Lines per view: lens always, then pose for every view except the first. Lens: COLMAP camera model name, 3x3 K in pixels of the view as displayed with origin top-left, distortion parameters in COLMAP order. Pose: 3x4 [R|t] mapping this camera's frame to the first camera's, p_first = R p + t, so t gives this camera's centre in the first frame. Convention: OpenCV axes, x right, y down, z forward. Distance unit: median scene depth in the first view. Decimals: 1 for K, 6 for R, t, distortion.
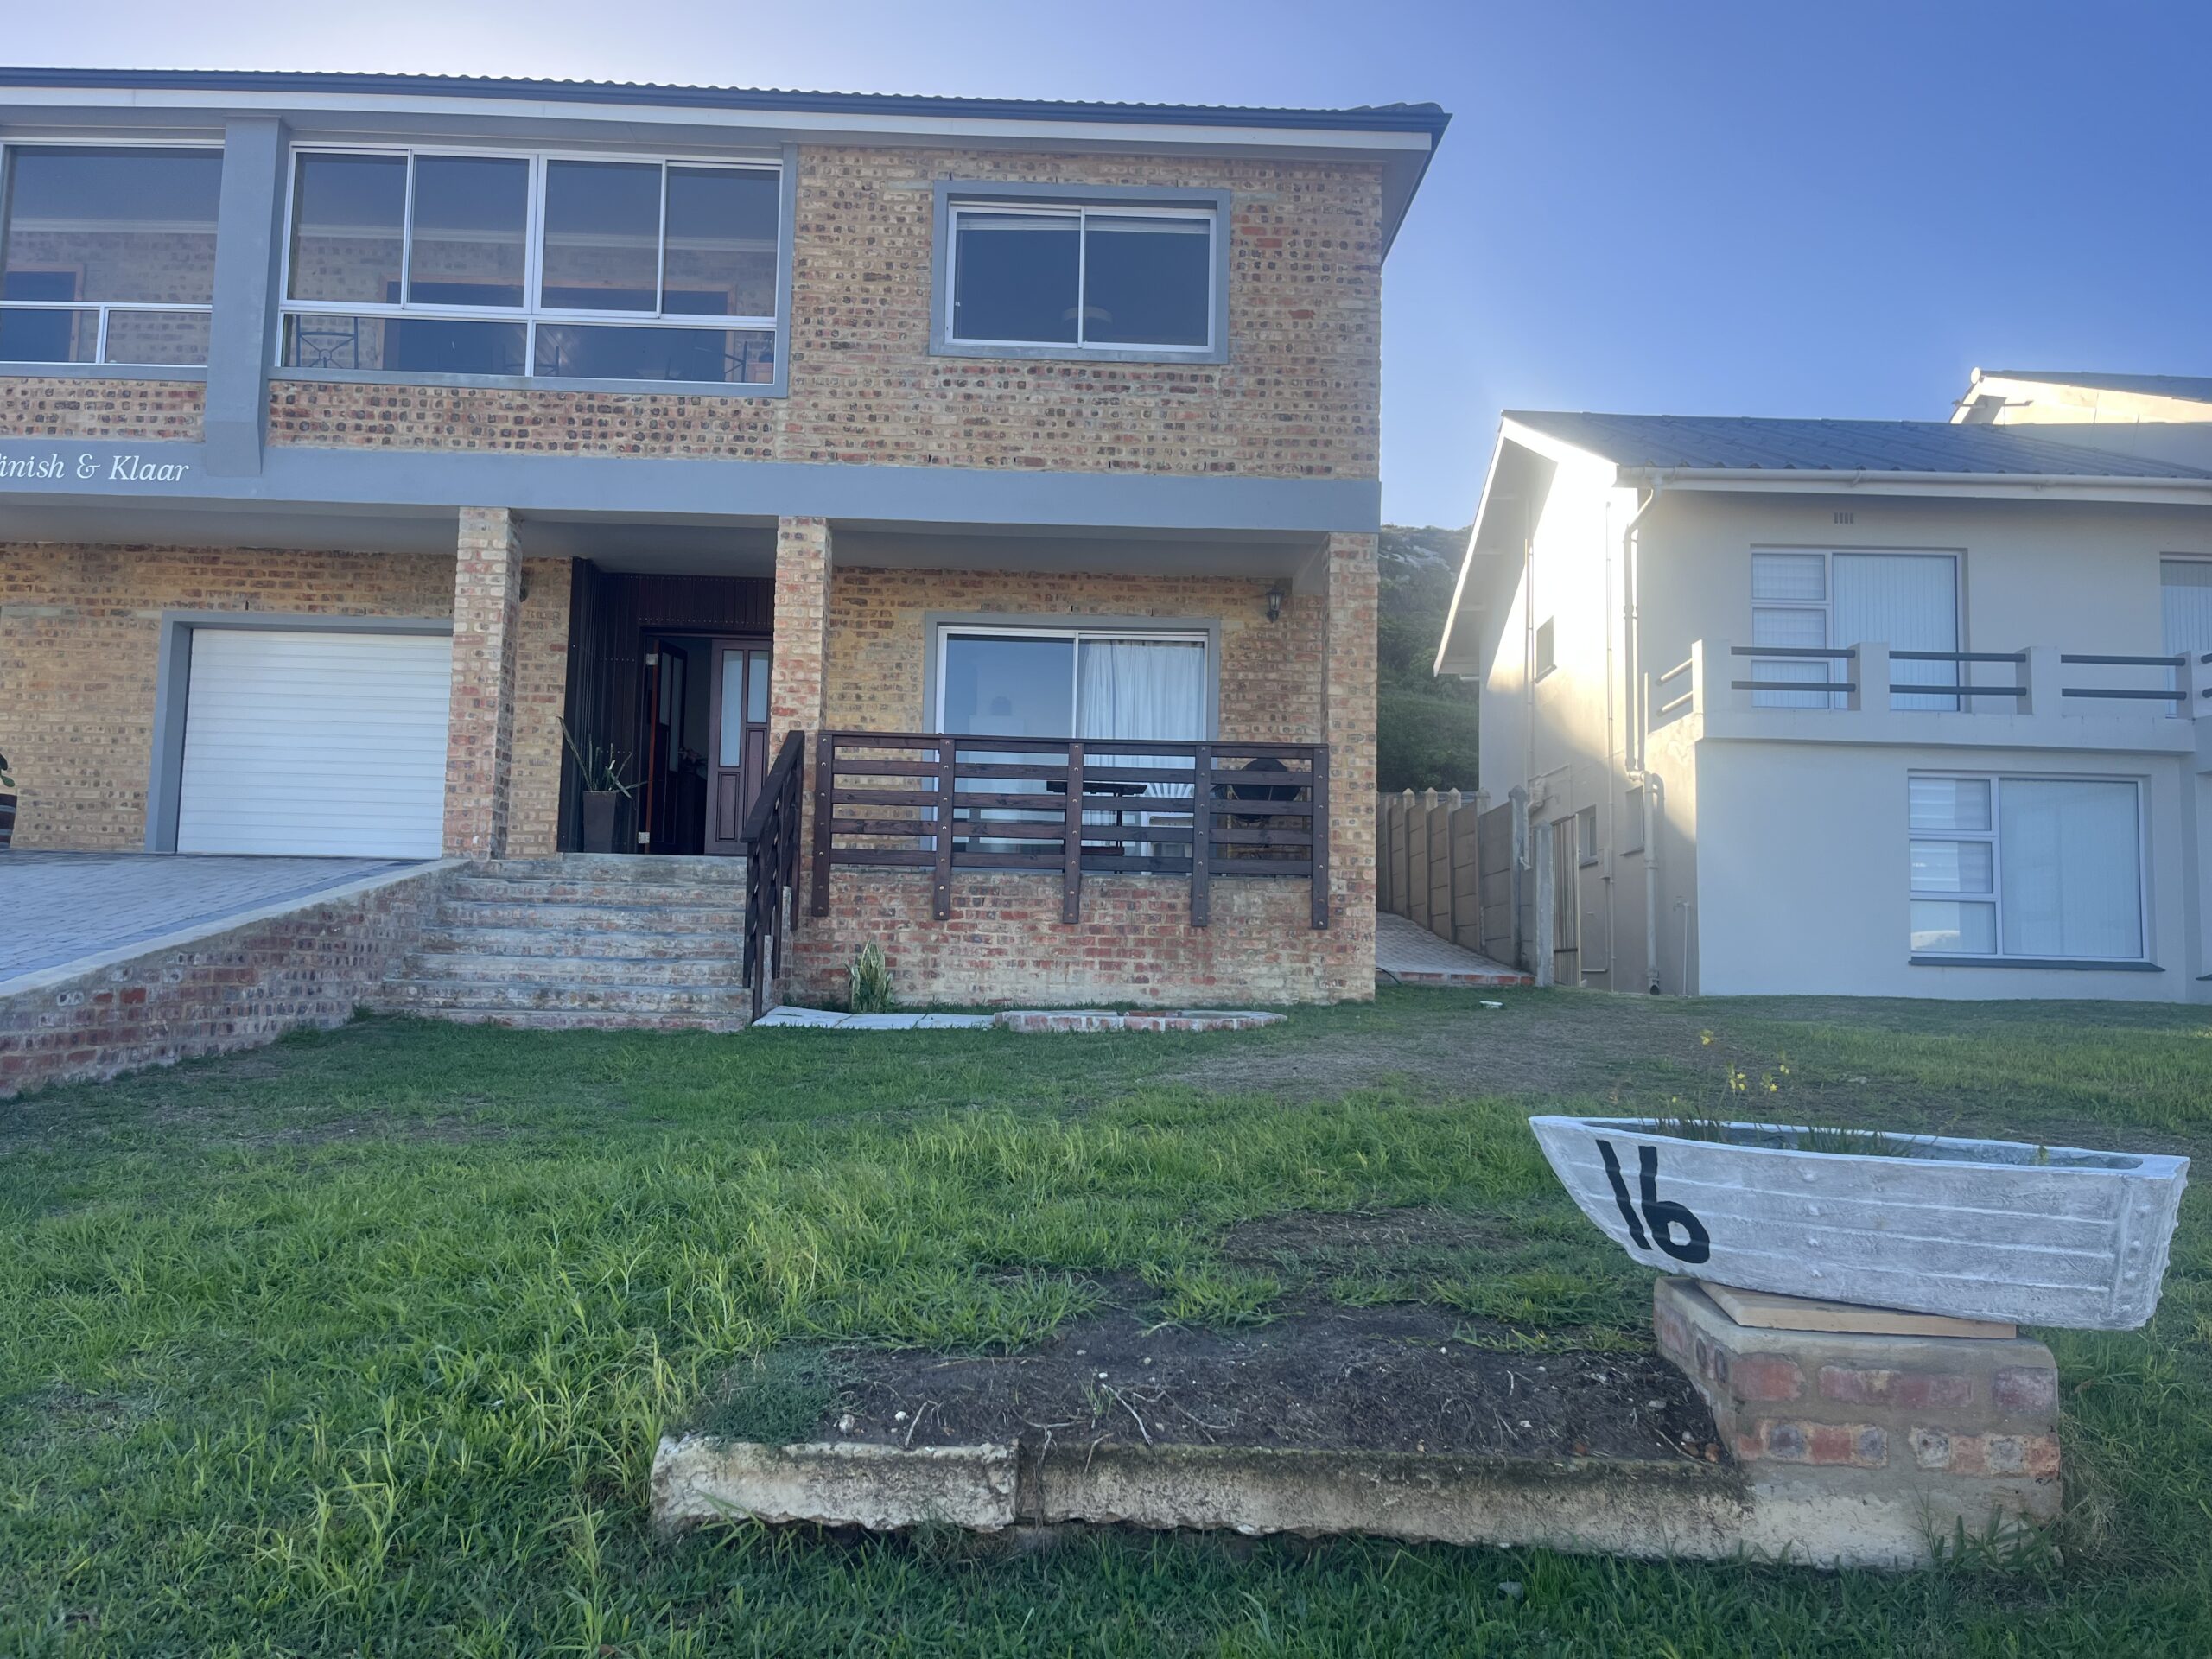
lens RADIAL K [[1667.1, 0, 1118.3], [0, 1667.1, 830.3], [0, 0, 1]] dist [0.063253, -0.083980]
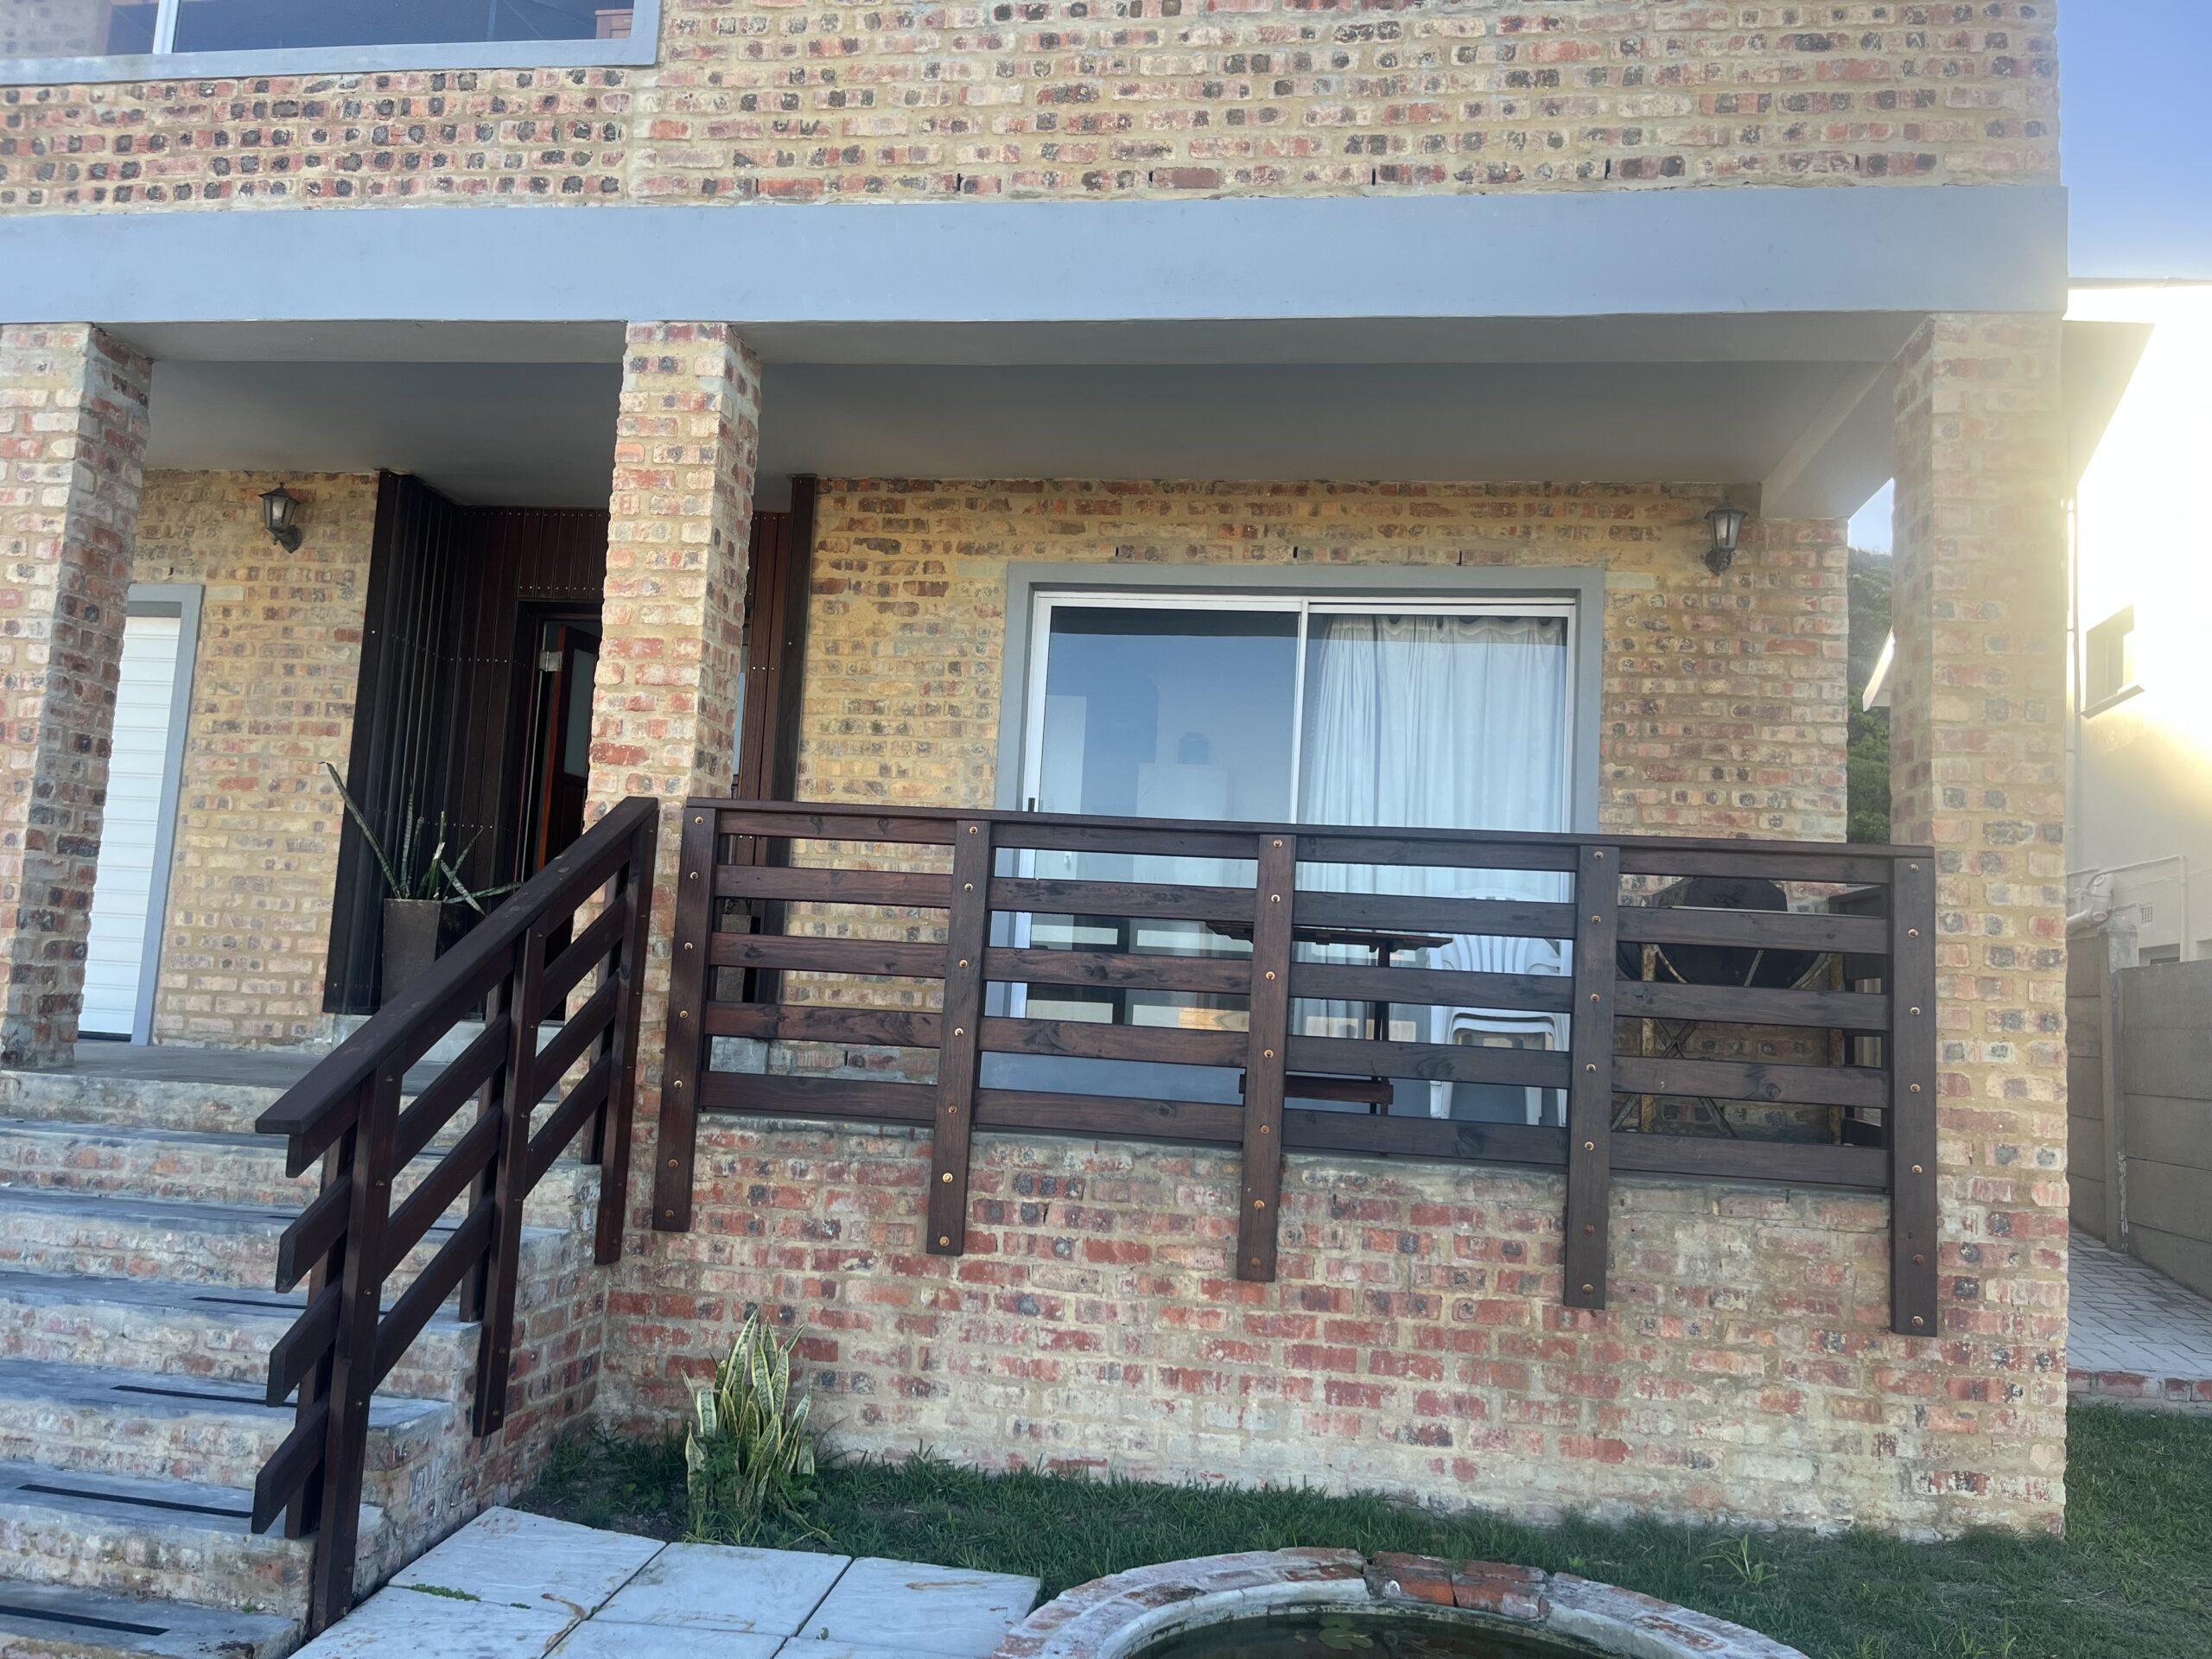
lens RADIAL K [[1667.1, 0, 1096.2], [0, 1667.1, 835.5], [0, 0, 1]] dist [0.063253, -0.083980]
pose [[0.984446, 0.015669, -0.174990, 0.002901], [-0.019833, 0.999560, -0.022076, -0.041856], [0.174567, 0.025203, 0.984323, 0.580076]]
